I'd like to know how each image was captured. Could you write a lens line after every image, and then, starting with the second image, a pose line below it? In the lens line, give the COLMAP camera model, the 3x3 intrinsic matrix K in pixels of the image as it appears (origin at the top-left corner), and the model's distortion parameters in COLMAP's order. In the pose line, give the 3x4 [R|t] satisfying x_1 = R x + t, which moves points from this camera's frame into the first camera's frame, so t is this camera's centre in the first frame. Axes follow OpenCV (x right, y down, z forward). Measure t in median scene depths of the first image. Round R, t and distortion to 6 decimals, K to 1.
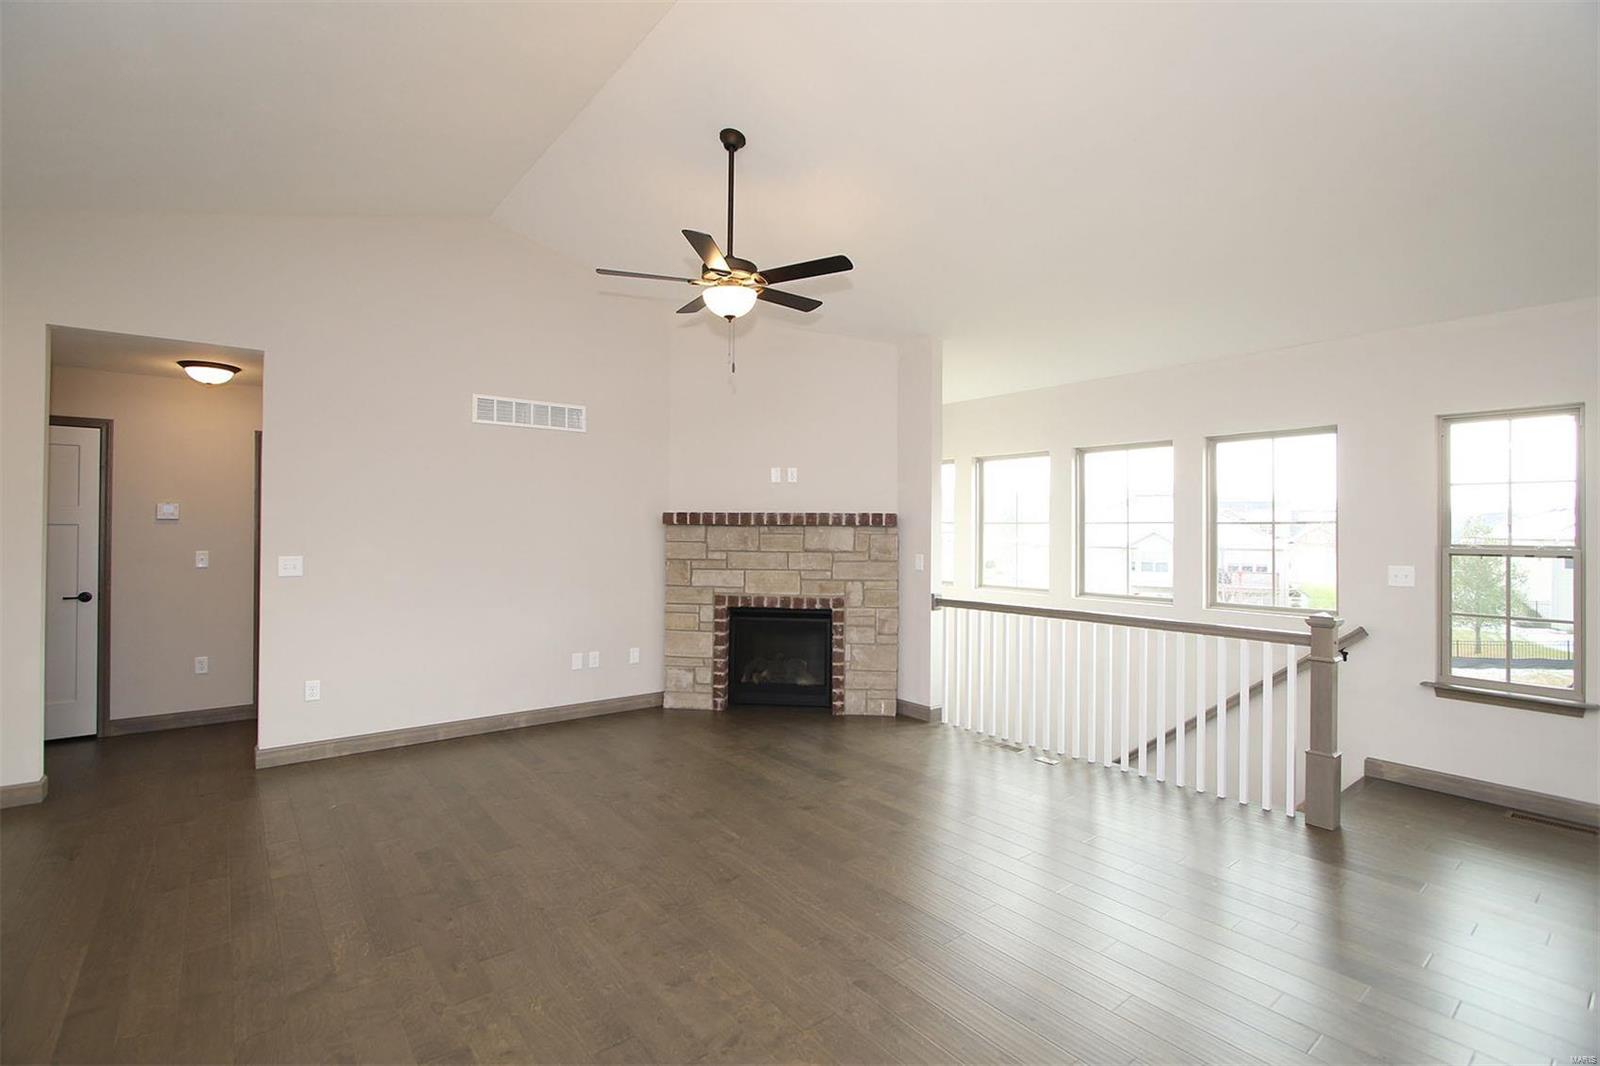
lens RADIAL K [[731.9, 0, 794.0], [0, 731.9, 525.9], [0, 0, 1]] dist [-0.012119, 0.002195]
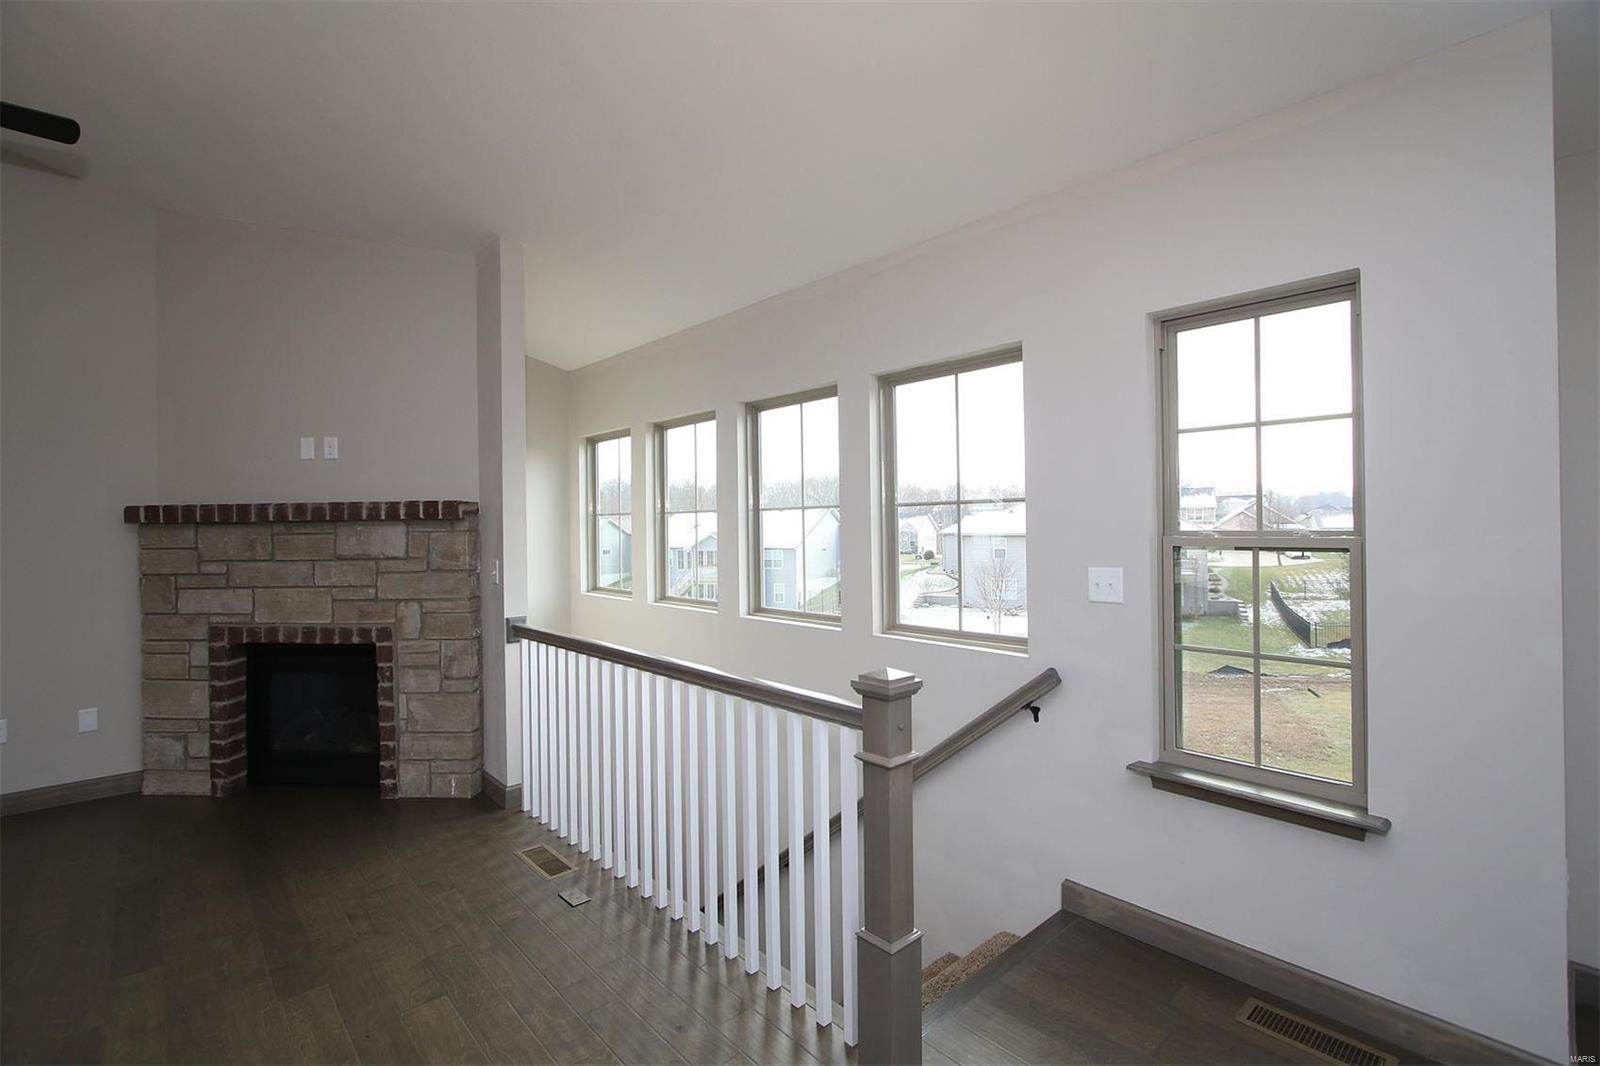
lens RADIAL K [[731.9, 0, 795.1], [0, 731.9, 522.9], [0, 0, 1]] dist [-0.012119, 0.002195]
pose [[0.997720, -0.020361, 0.064347, 0.398943], [0.020163, 0.999790, 0.003726, 0.007253], [-0.064410, -0.002420, 0.997921, 0.301828]]
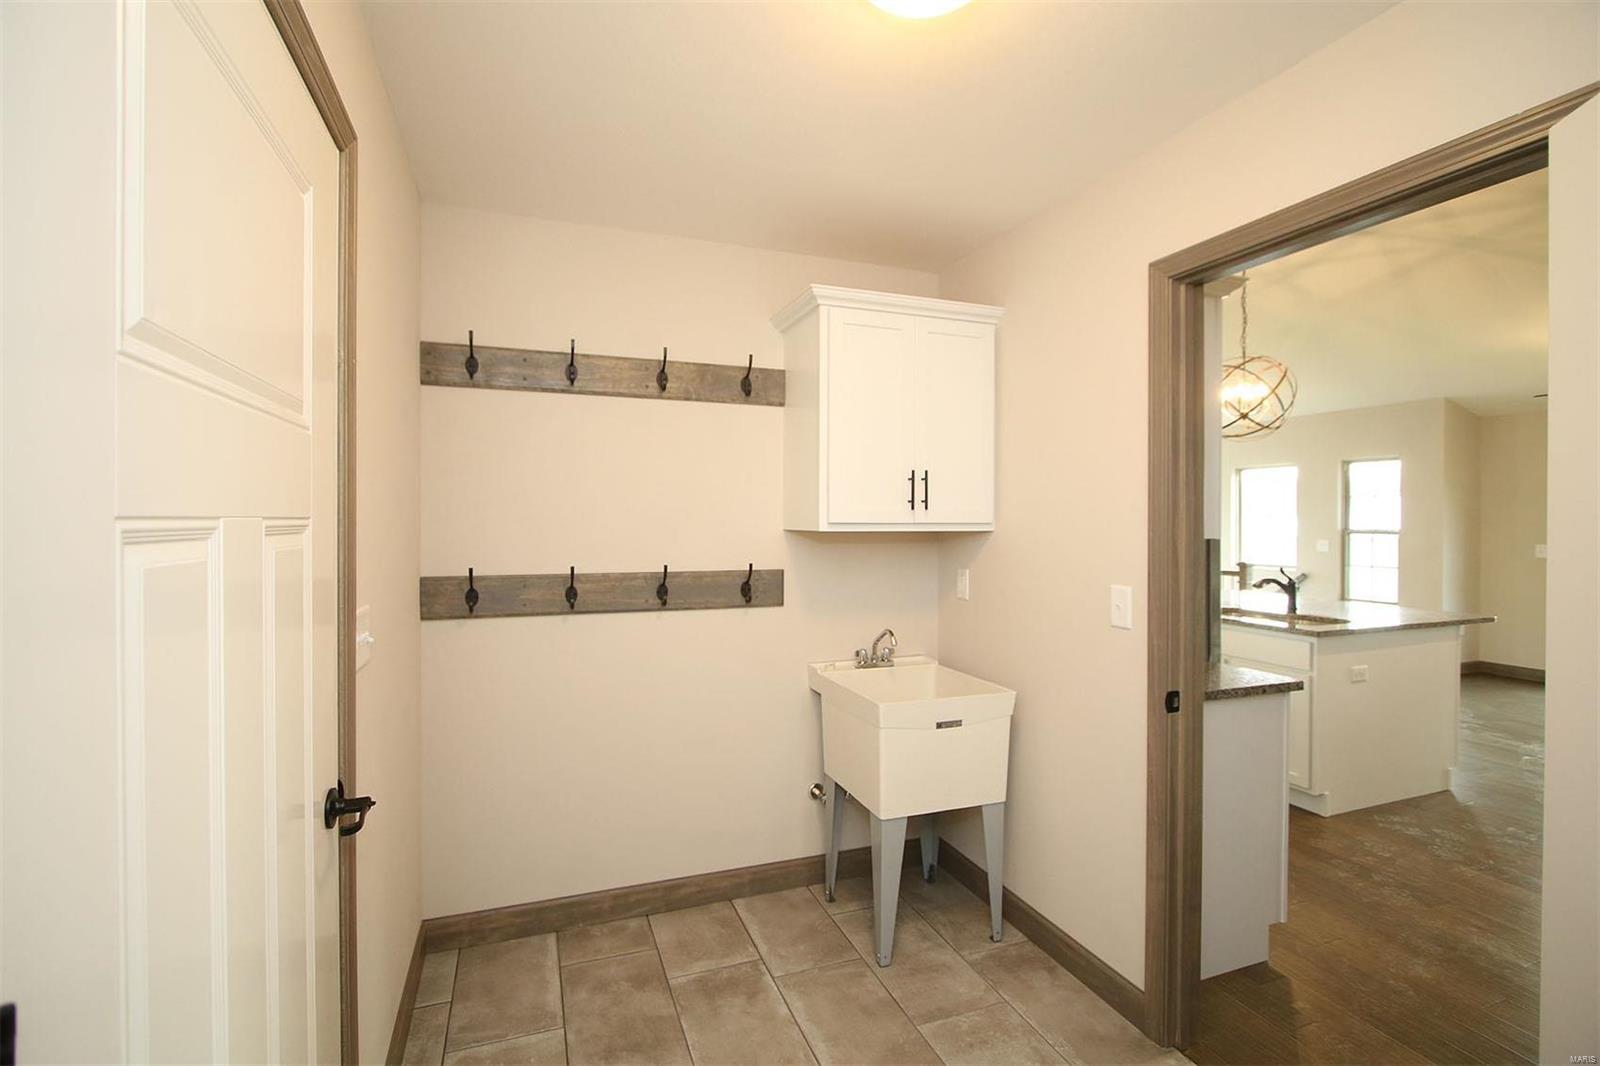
lens RADIAL K [[731.9, 0, 806.4], [0, 731.9, 524.6], [0, 0, 1]] dist [-0.012119, 0.002195]
pose [[0.956113, -0.002428, -0.292989, 0.078223], [0.004757, 0.999962, 0.007237, -0.005110], [0.292960, -0.008314, 0.956089, -0.891686]]
